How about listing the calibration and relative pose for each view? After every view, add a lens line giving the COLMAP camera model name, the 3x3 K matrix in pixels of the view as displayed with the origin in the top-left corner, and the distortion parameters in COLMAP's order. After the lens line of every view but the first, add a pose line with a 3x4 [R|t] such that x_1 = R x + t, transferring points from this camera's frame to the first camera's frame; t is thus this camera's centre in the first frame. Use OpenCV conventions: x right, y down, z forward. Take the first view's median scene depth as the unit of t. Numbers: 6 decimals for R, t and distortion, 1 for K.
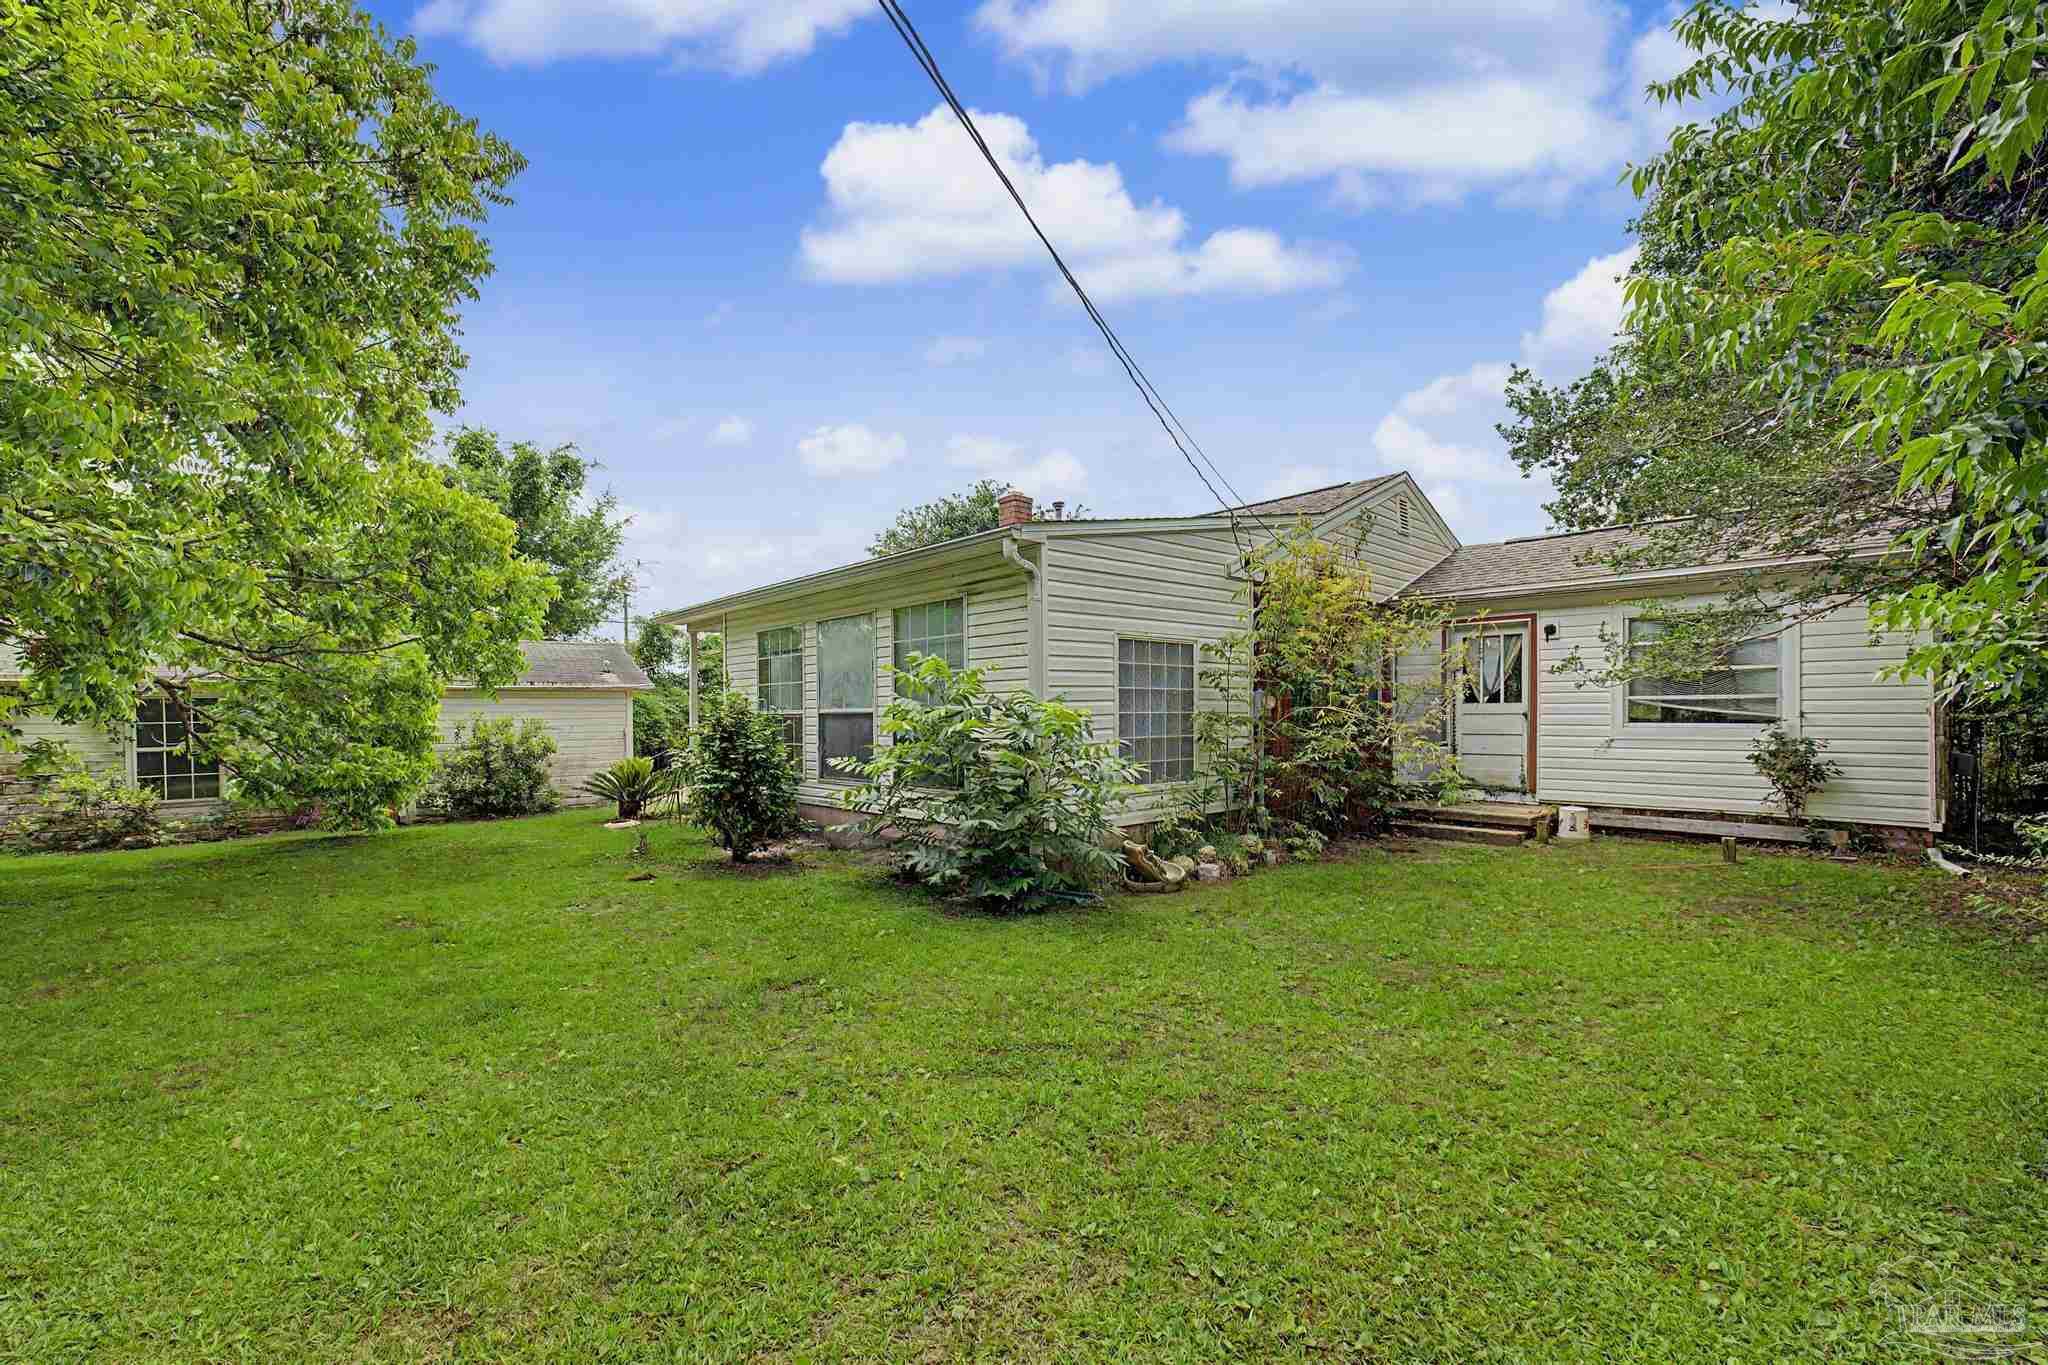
lens RADIAL K [[859.1, 0, 1018.6], [0, 859.1, 706.4], [0, 0, 1]] dist [0.000116, -0.000079]
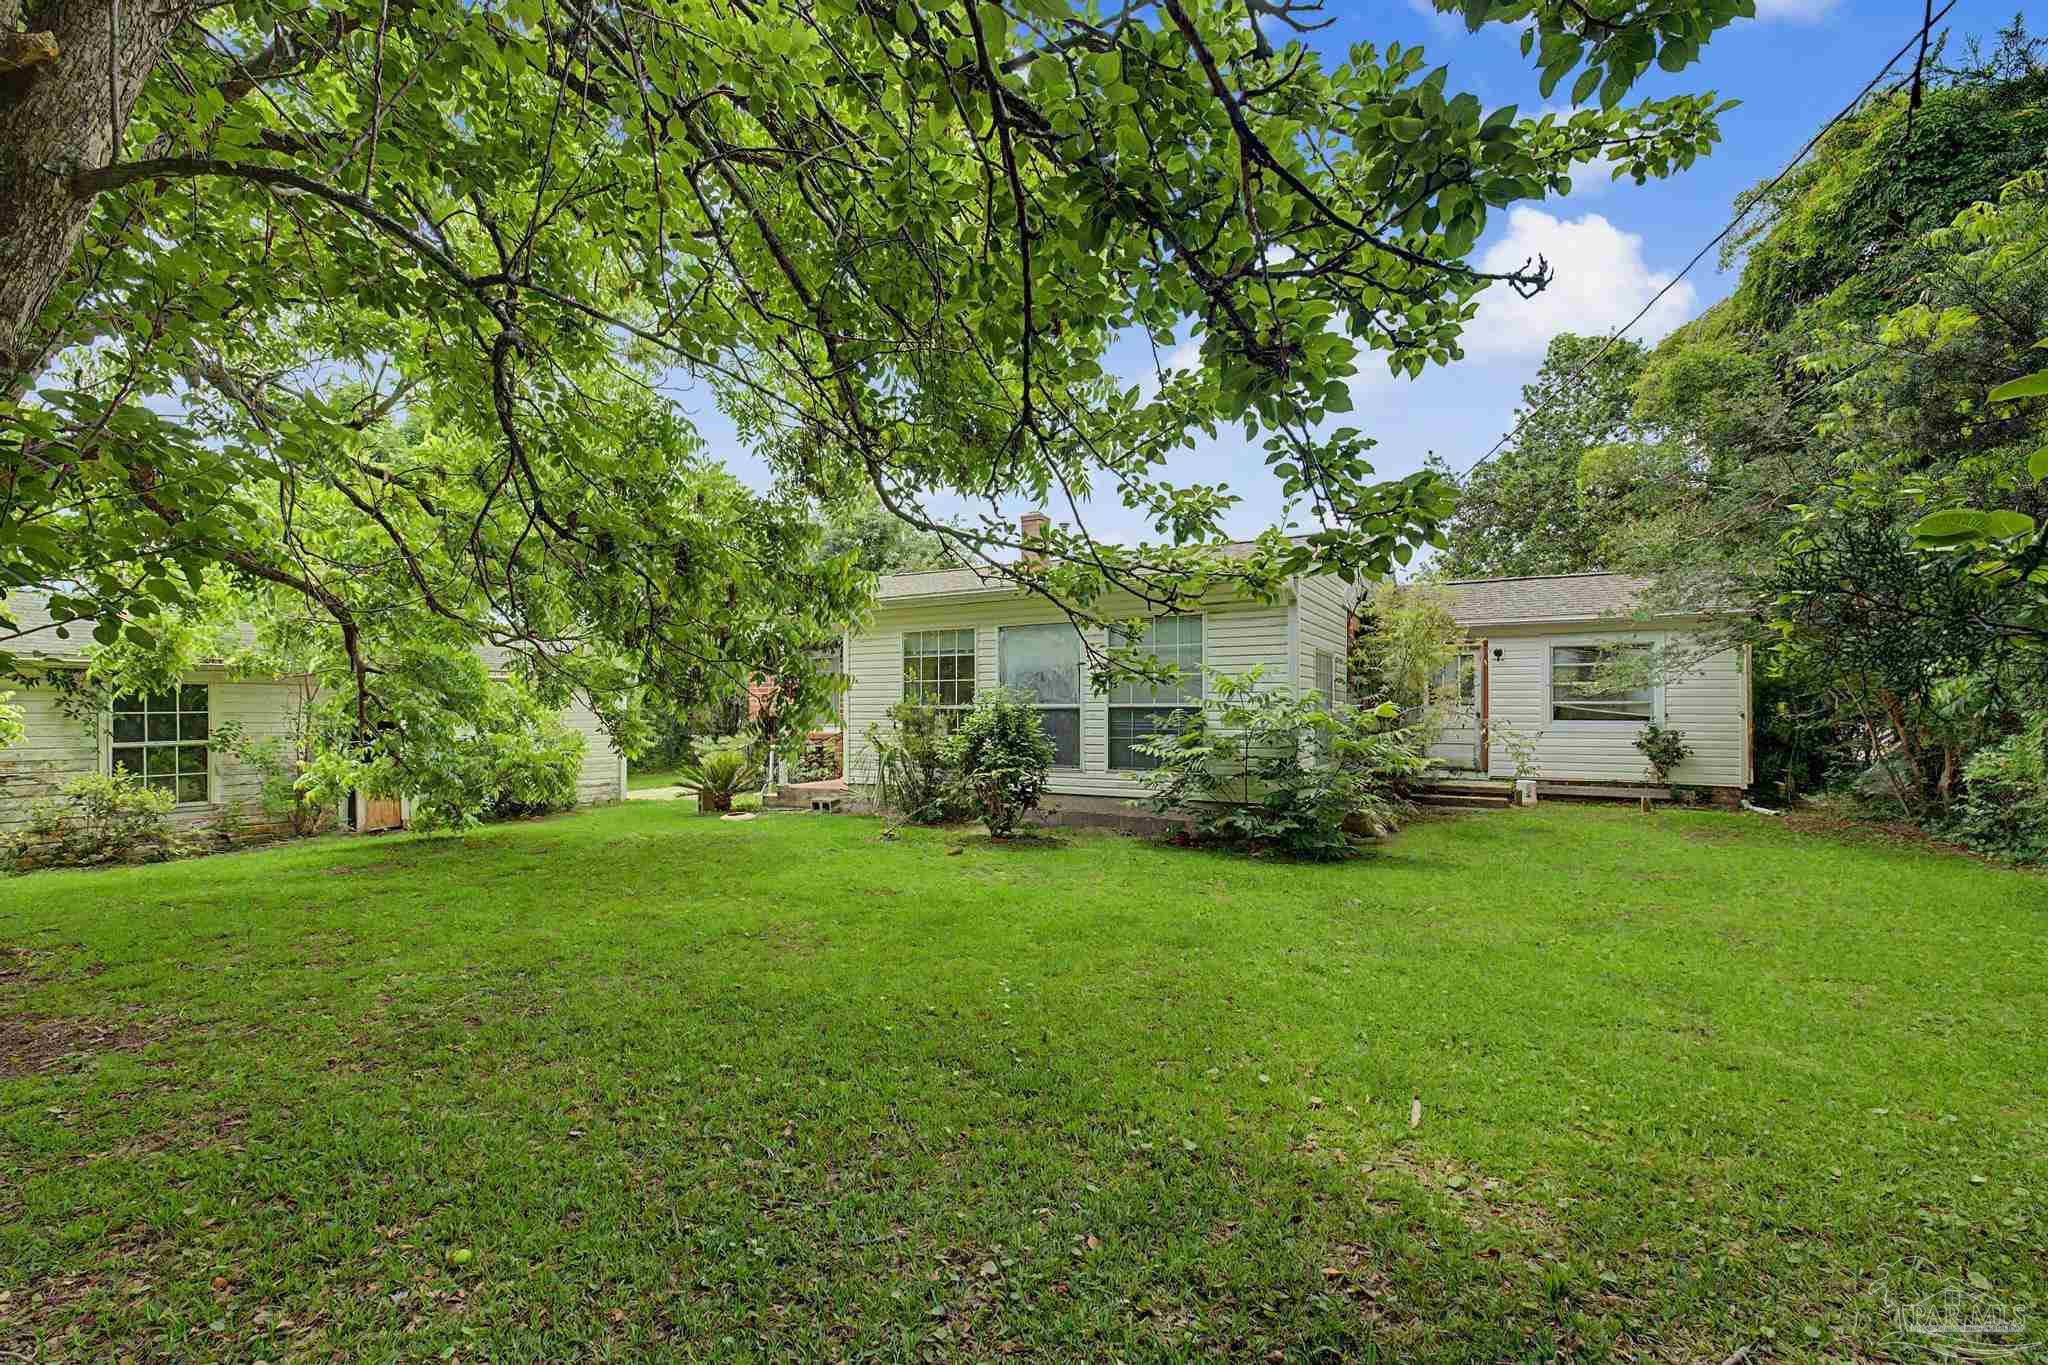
lens RADIAL K [[859.1, 0, 1018.6], [0, 859.1, 706.4], [0, 0, 1]] dist [0.000116, -0.000079]
pose [[0.949889, 0.010375, 0.312416, -0.609136], [-0.010257, 0.999945, -0.002020, 0.008832], [-0.312420, -0.001286, 0.949943, -0.075063]]
